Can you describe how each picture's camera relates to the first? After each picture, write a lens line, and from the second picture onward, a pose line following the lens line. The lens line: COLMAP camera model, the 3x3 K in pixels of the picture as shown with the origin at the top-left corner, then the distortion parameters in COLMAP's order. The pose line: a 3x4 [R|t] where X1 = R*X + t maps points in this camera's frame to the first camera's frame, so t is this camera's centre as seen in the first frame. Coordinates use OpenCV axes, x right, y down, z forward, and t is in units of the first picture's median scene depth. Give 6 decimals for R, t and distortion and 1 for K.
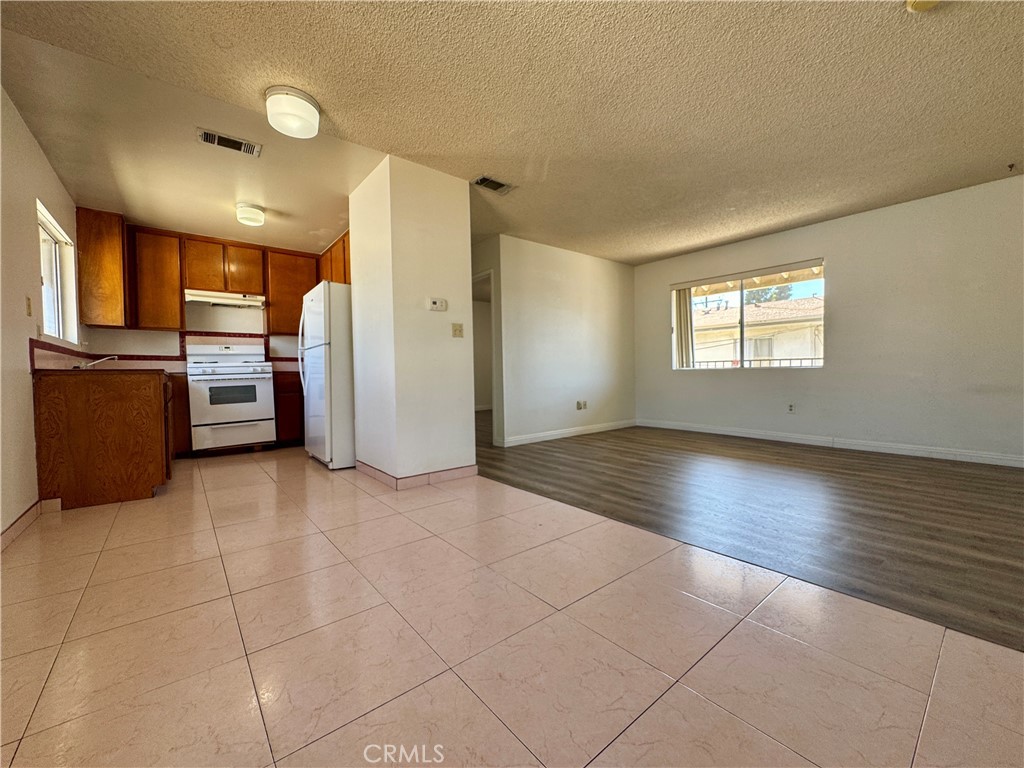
lens RADIAL K [[406.6, 0, 512.8], [0, 406.6, 381.4], [0, 0, 1]] dist [-0.009047, 0.000429]
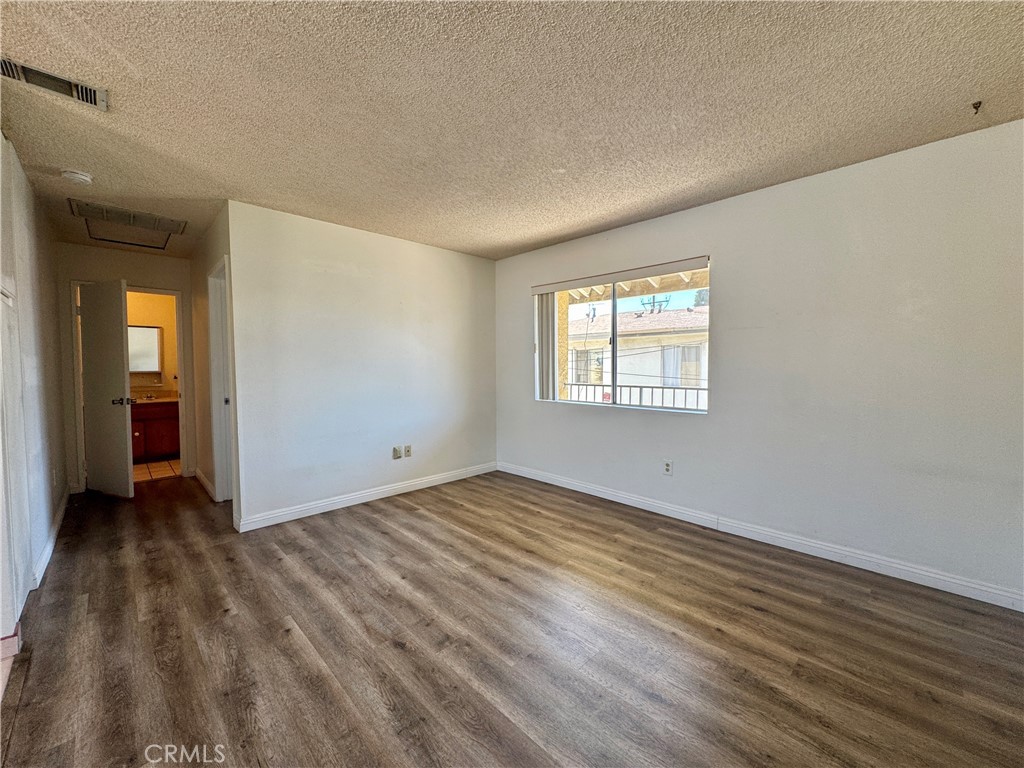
lens RADIAL K [[406.6, 0, 517.5], [0, 406.6, 383.3], [0, 0, 1]] dist [-0.009047, 0.000429]
pose [[0.994478, 0.009871, 0.104482, 0.331167], [-0.011923, 0.999748, 0.019031, -0.088264], [-0.104268, -0.020171, 0.994345, 0.304282]]
